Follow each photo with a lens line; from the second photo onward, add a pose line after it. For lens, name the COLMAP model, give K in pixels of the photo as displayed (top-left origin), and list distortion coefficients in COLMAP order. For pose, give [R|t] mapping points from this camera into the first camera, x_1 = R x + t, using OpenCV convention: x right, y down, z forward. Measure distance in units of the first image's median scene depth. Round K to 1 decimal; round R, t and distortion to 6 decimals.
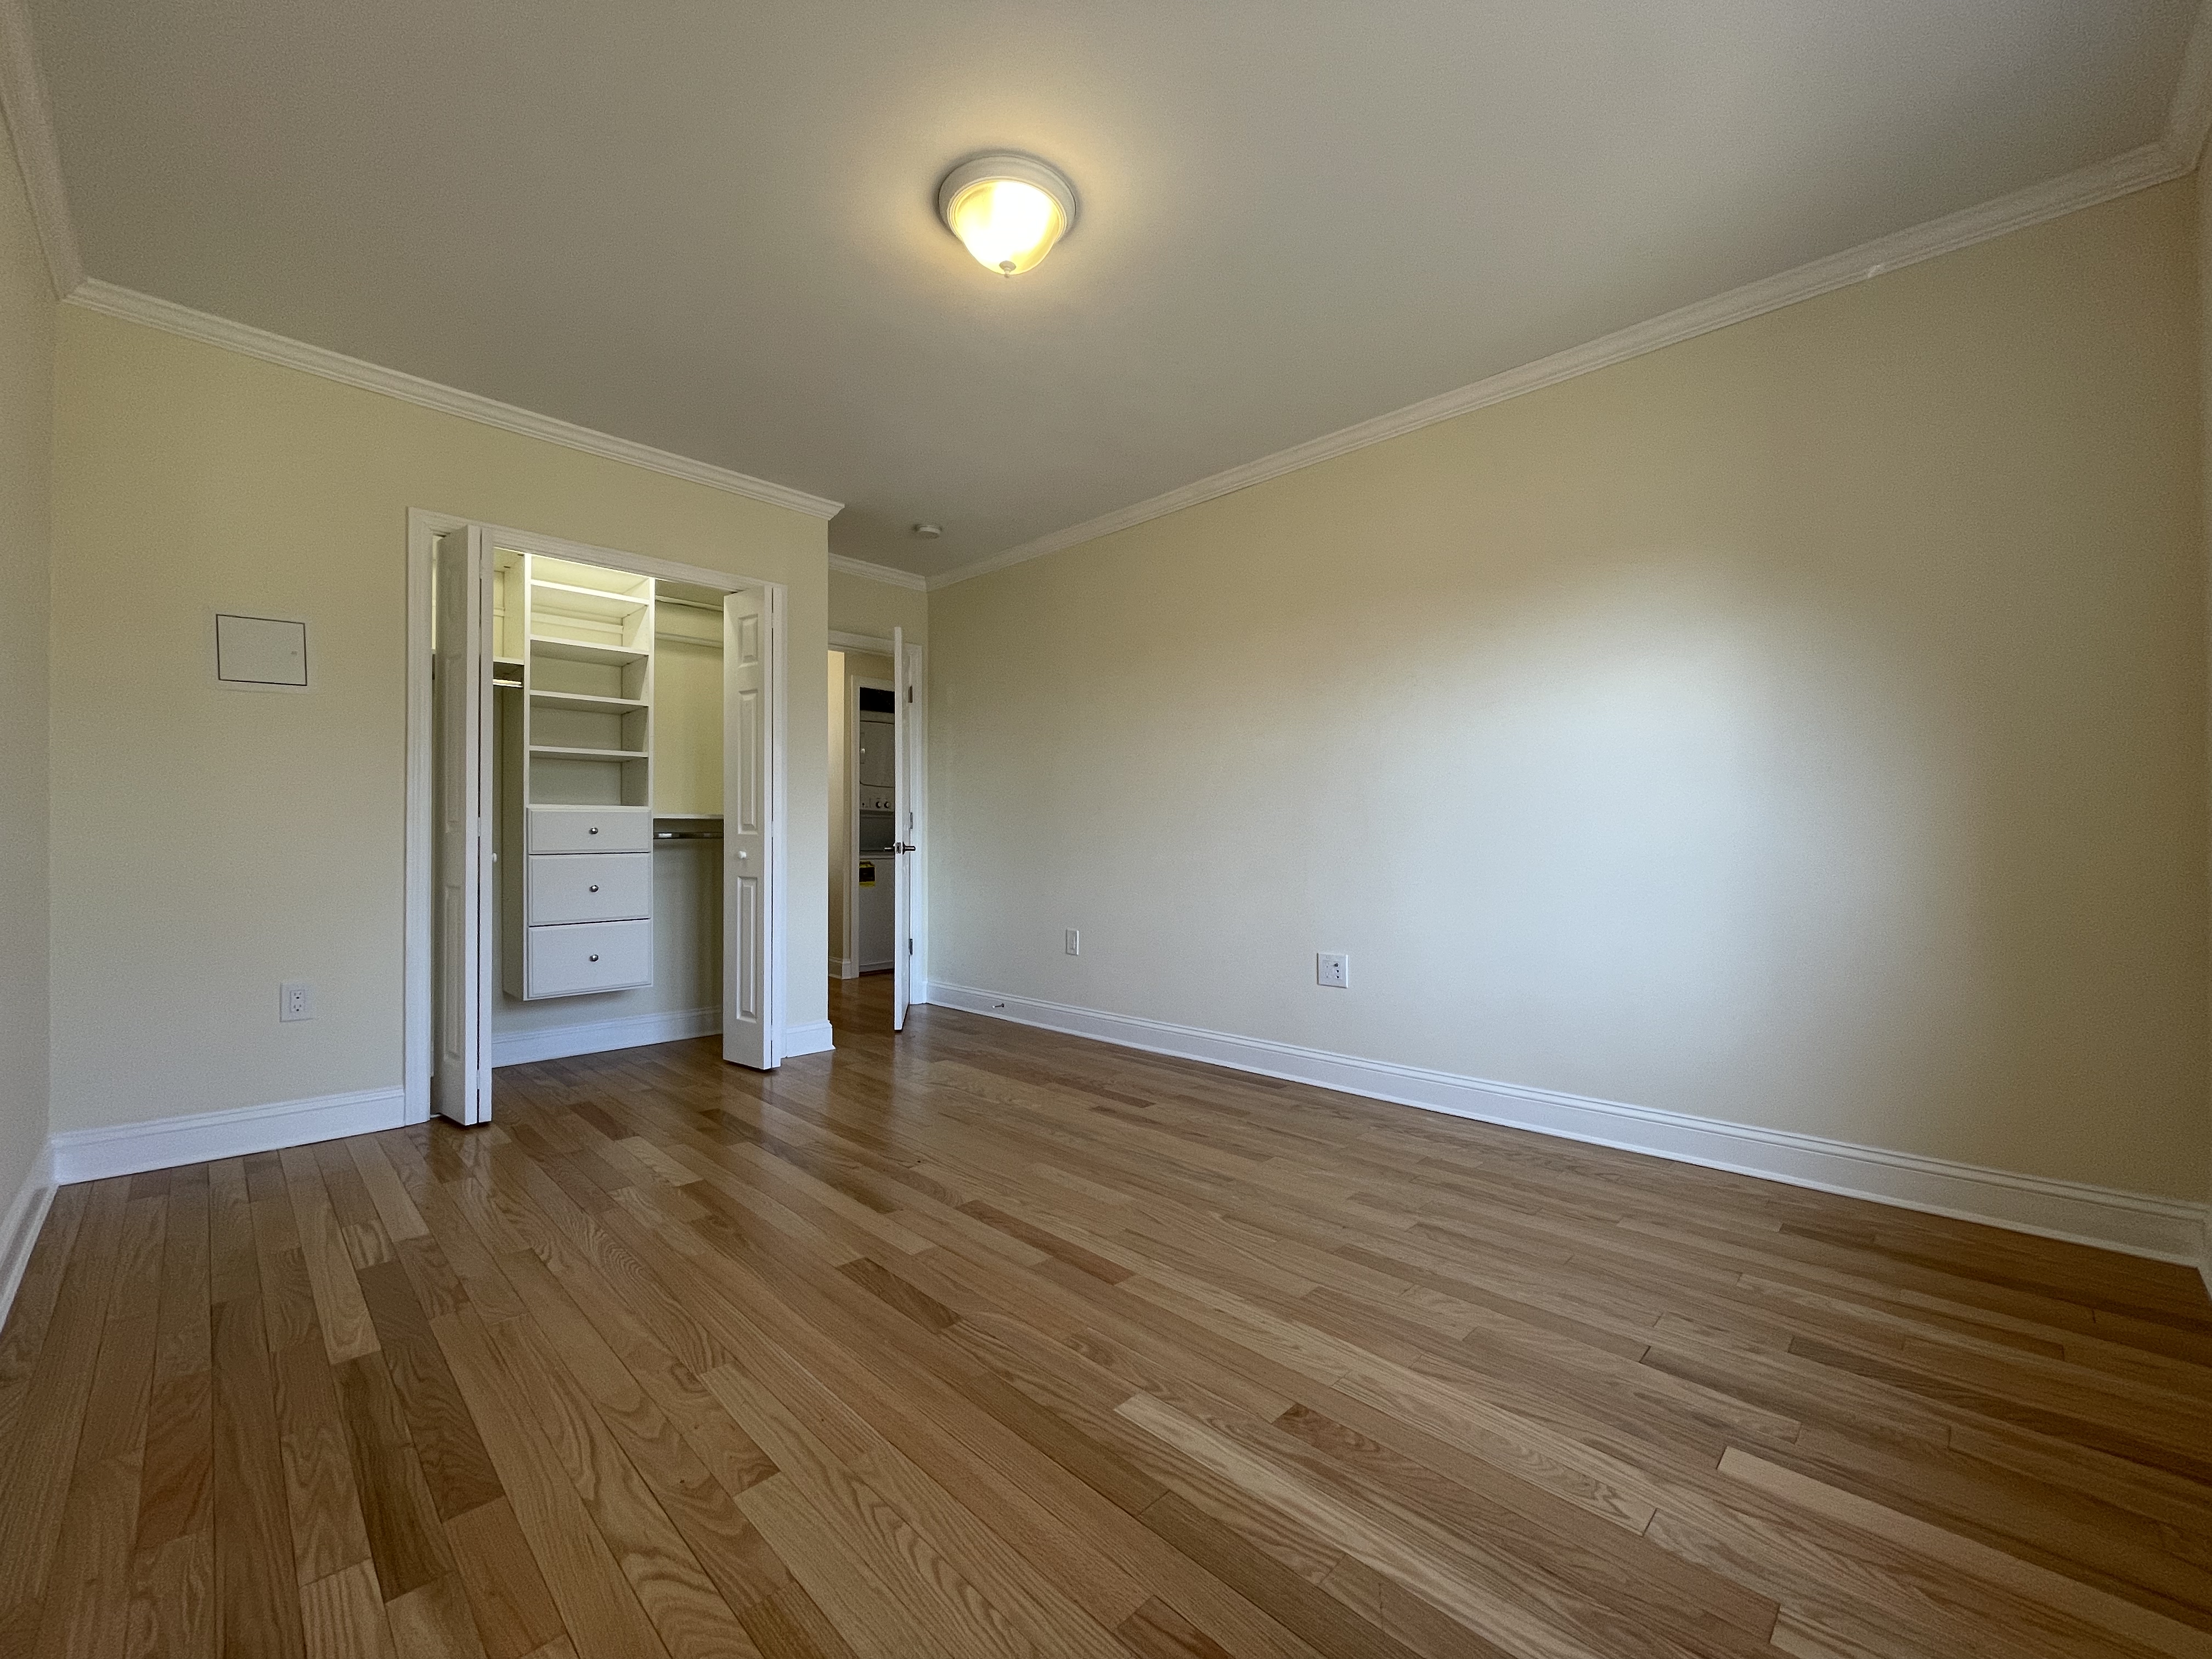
lens RADIAL K [[896.8, 0, 1113.5], [0, 896.8, 827.7], [0, 0, 1]] dist [0.000672, 0.000830]
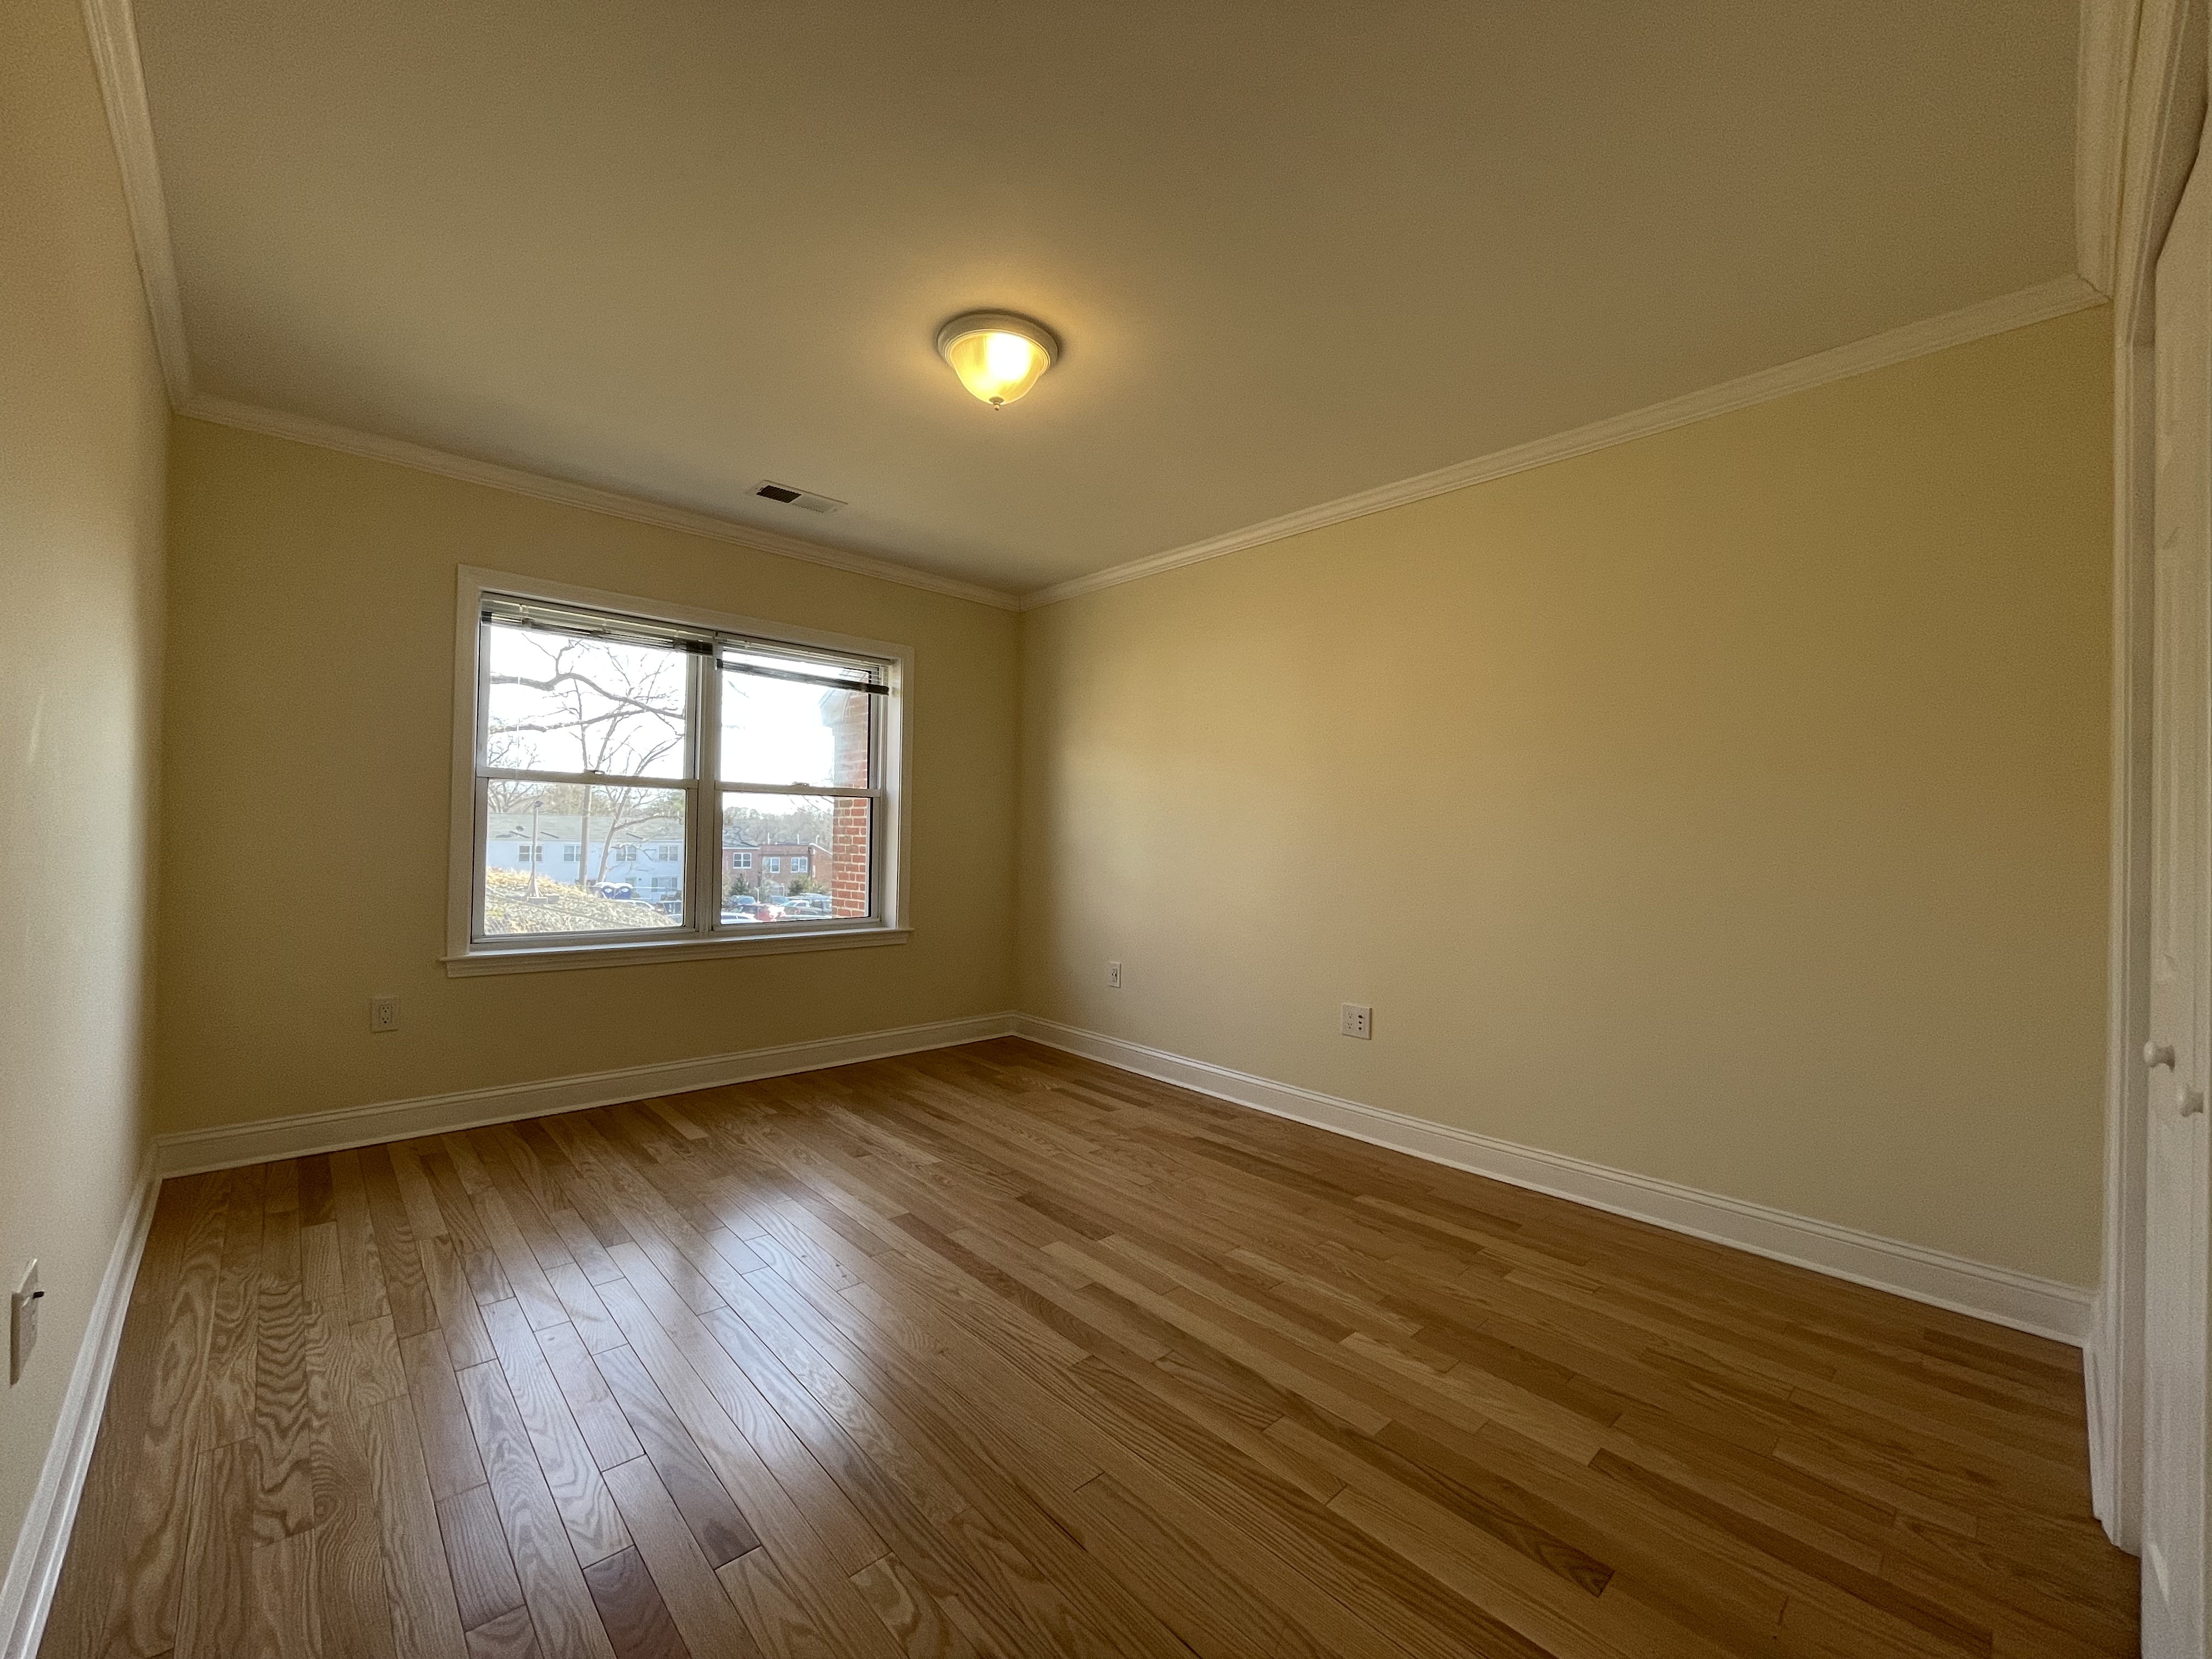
lens RADIAL K [[896.8, 0, 1113.5], [0, 896.8, 827.7], [0, 0, 1]] dist [0.000672, 0.000830]
pose [[-0.999043, -0.018626, 0.039585, -0.349675], [-0.019664, 0.999469, -0.025999, -0.062473], [-0.039079, -0.026752, -0.998878, 2.316886]]
